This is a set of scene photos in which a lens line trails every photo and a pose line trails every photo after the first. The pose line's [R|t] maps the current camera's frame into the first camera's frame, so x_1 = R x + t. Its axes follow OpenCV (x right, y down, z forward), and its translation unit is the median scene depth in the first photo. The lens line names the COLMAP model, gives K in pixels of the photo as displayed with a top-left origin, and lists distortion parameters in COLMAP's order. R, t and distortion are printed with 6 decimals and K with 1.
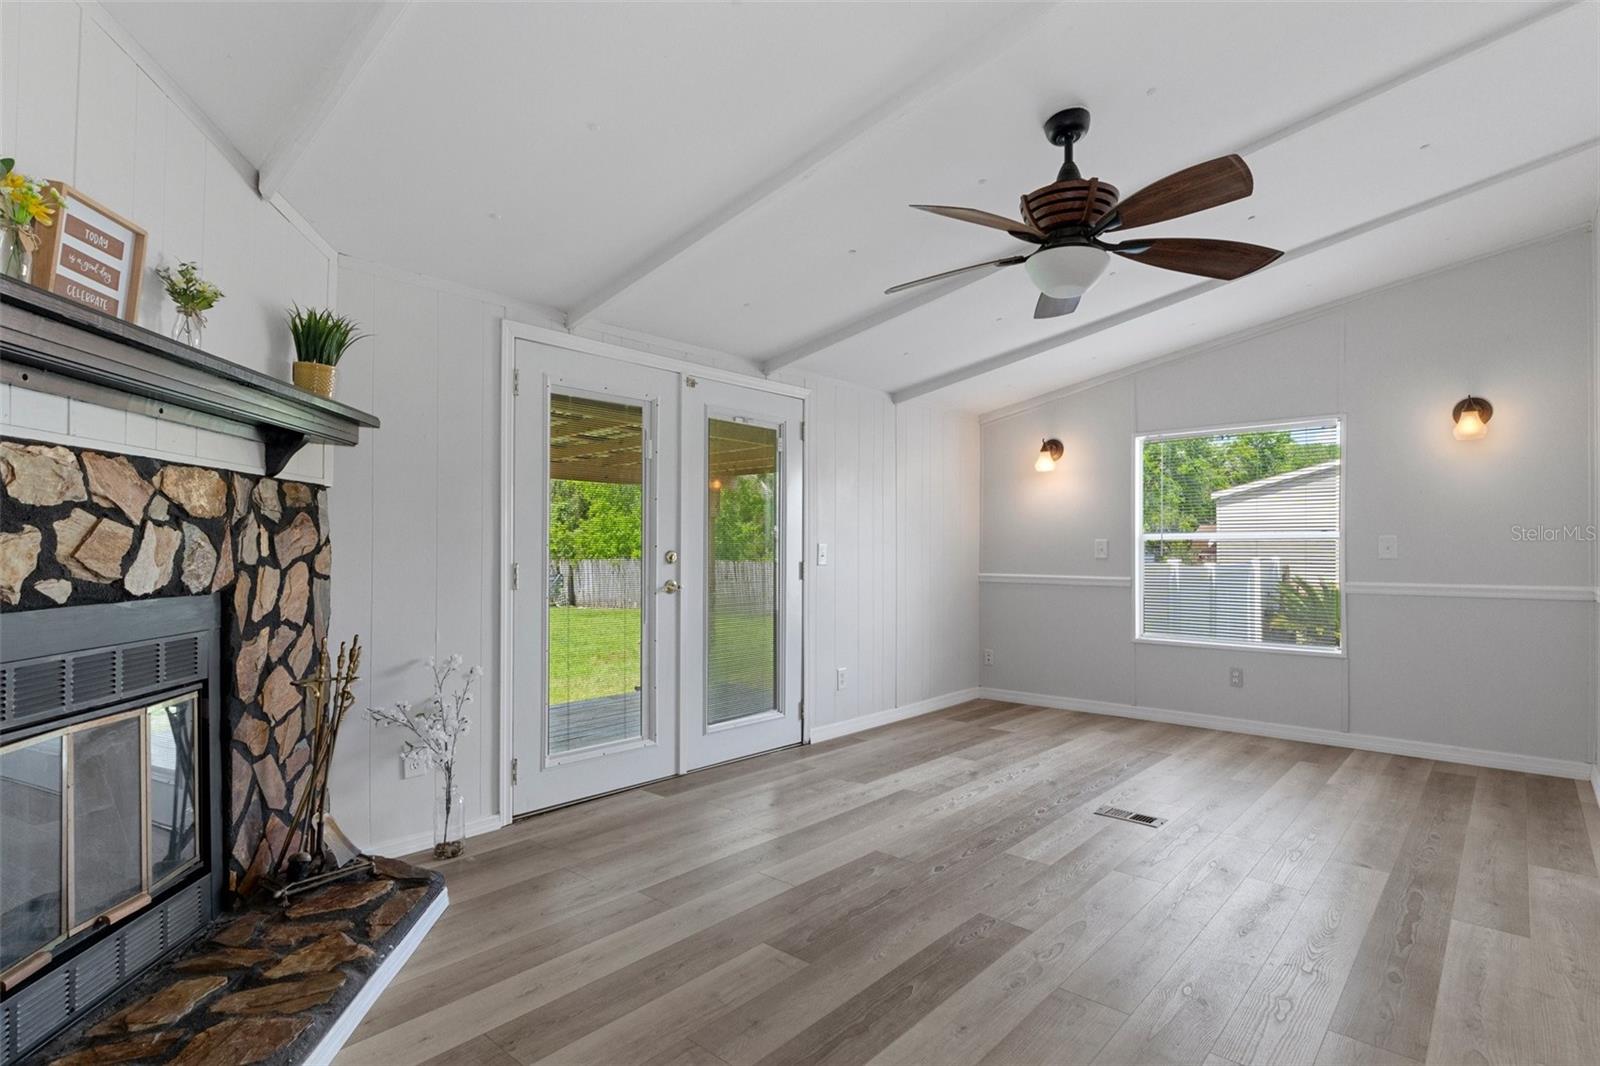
lens RADIAL K [[803.7, 0, 805.5], [0, 803.7, 546.6], [0, 0, 1]] dist [-0.003048, 0.000390]
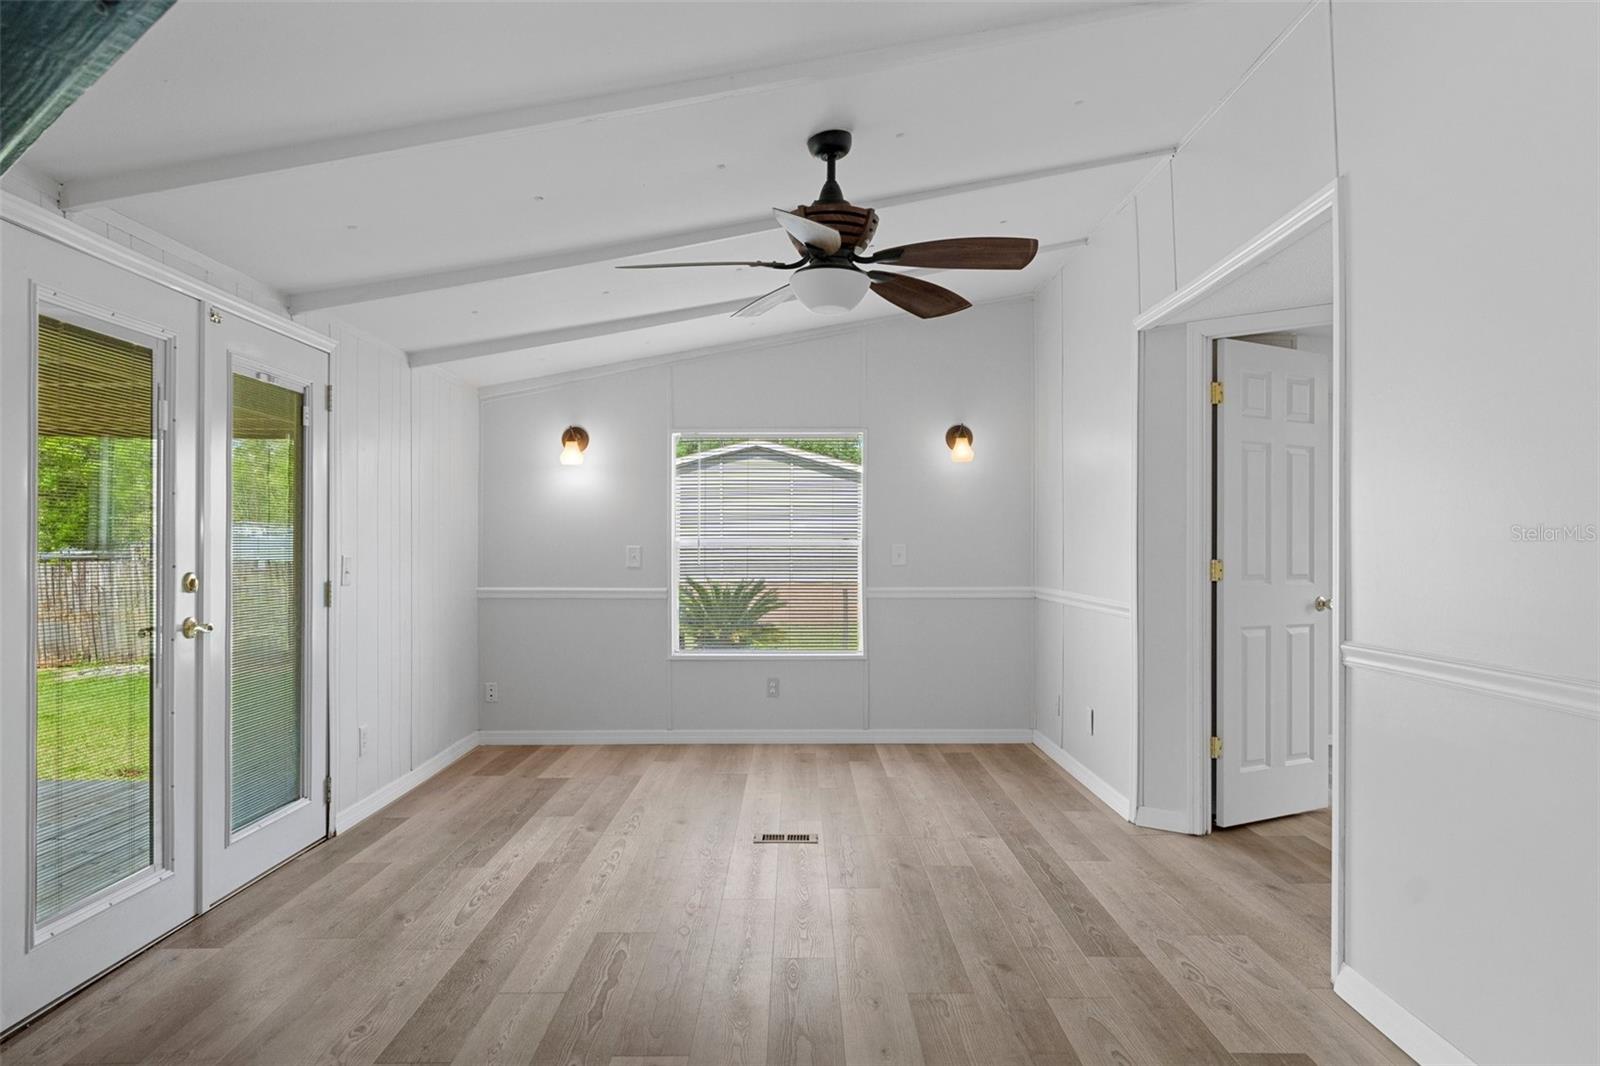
lens RADIAL K [[1031.9, 0, 801.3], [0, 1031.9, 537.2], [0, 0, 1]] dist [-0.007883, 0.006956]
pose [[0.743922, 0.002900, 0.668260, -0.471369], [-0.000555, 0.999993, -0.003722, -0.027034], [-0.668266, 0.002398, 0.743918, 0.064668]]
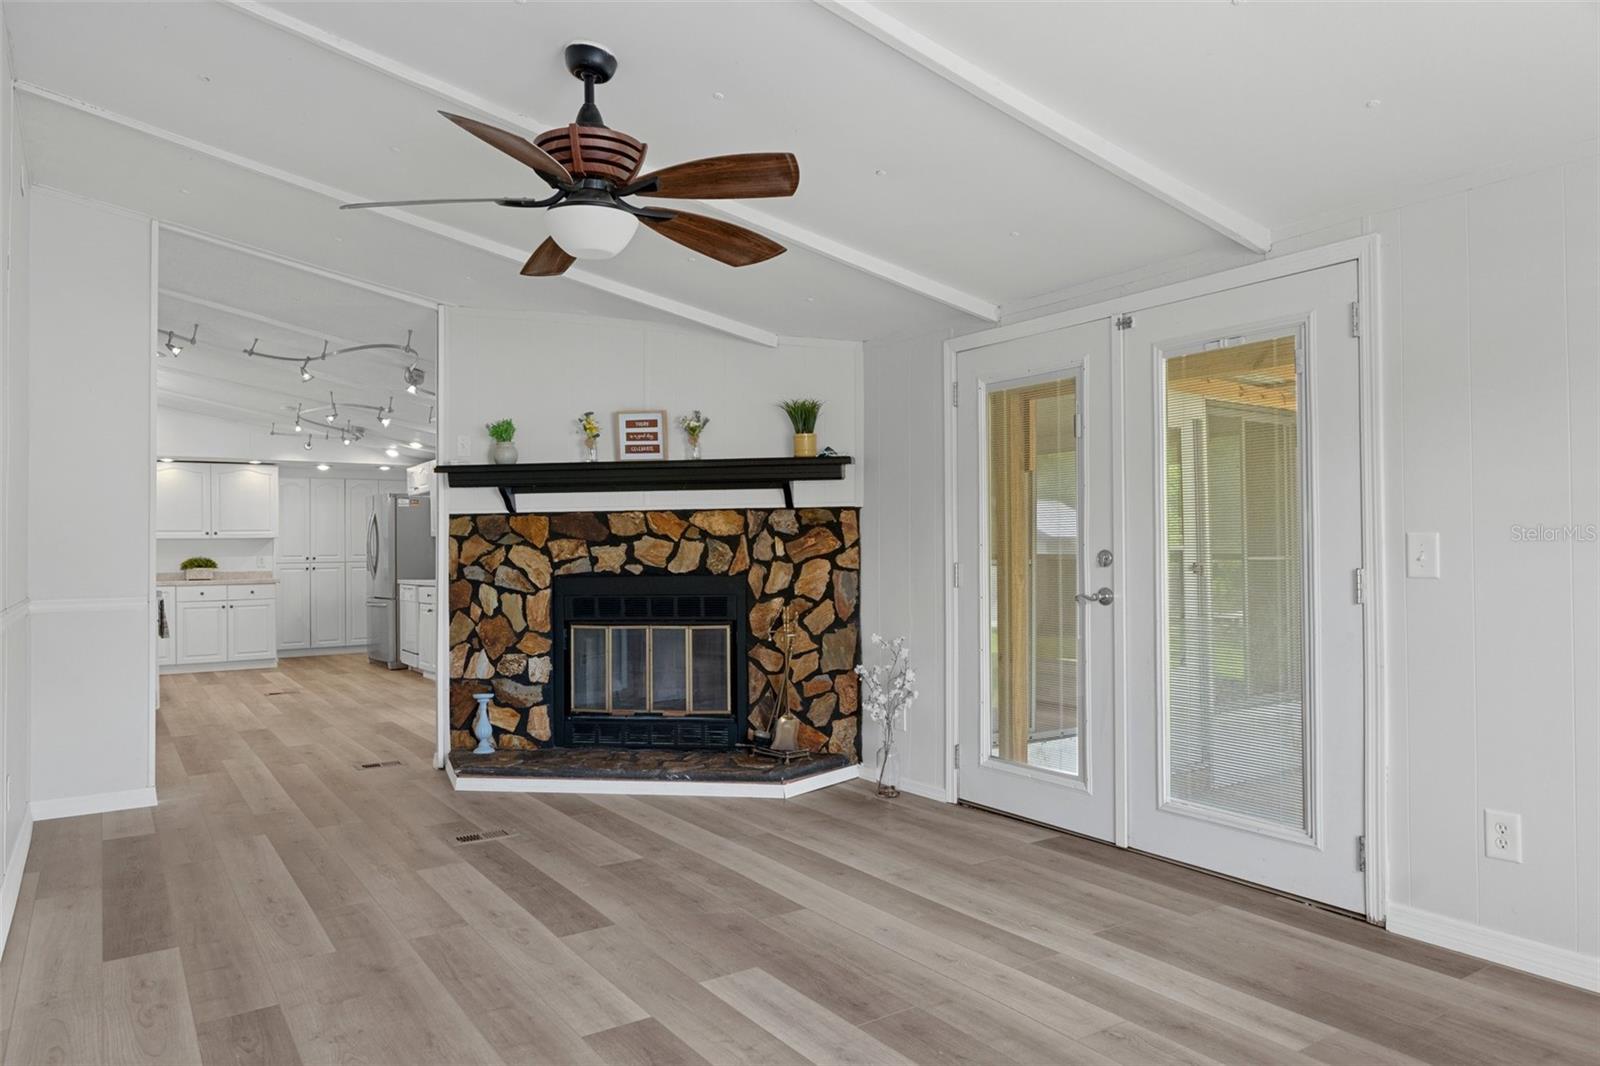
lens RADIAL K [[1031.9, 0, 804.8], [0, 1031.9, 536.4], [0, 0, 1]] dist [-0.007883, 0.006956]
pose [[-0.244839, -0.014473, -0.969456, 1.144262], [0.012041, 0.999766, -0.017967, 0.009183], [0.969489, -0.016072, -0.244608, 1.274411]]
